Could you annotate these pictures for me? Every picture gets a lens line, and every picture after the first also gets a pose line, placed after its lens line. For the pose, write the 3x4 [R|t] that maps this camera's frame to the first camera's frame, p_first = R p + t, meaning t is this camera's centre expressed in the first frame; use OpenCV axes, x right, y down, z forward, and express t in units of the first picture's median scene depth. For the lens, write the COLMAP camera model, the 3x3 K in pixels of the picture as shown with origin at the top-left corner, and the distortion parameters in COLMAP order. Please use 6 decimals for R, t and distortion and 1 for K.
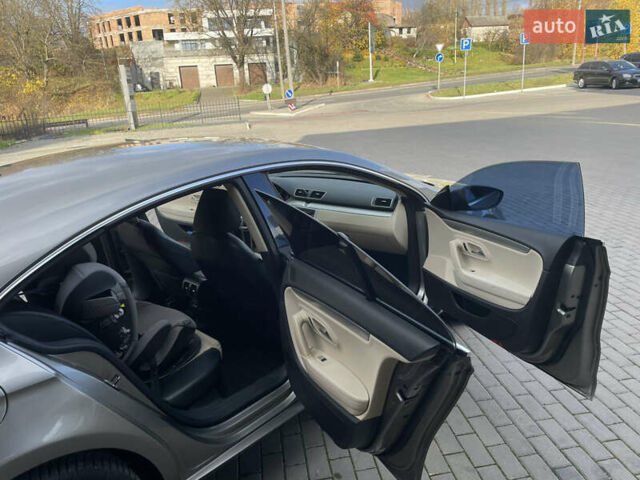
lens RADIAL K [[481.7, 0, 323.4], [0, 481.7, 242.0], [0, 0, 1]] dist [0.034687, -0.027505]
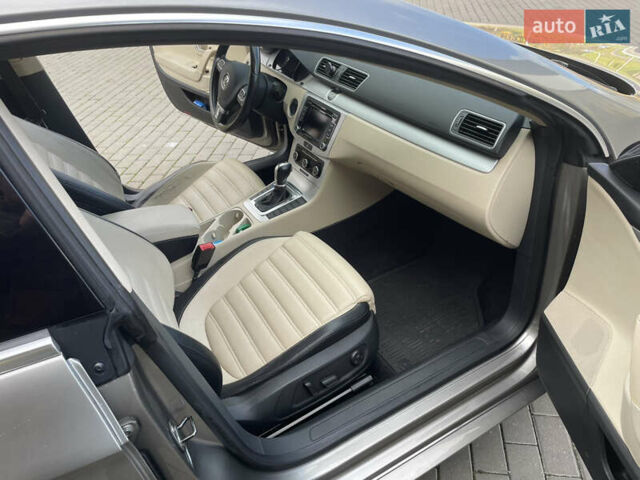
lens RADIAL K [[481.7, 0, 317.3], [0, 481.7, 241.7], [0, 0, 1]] dist [0.034687, -0.027505]
pose [[0.947938, 0.191006, -0.254813, 0.117085], [-0.099030, 0.937292, 0.334182, -0.115337], [0.302665, -0.291549, 0.907410, 0.580739]]
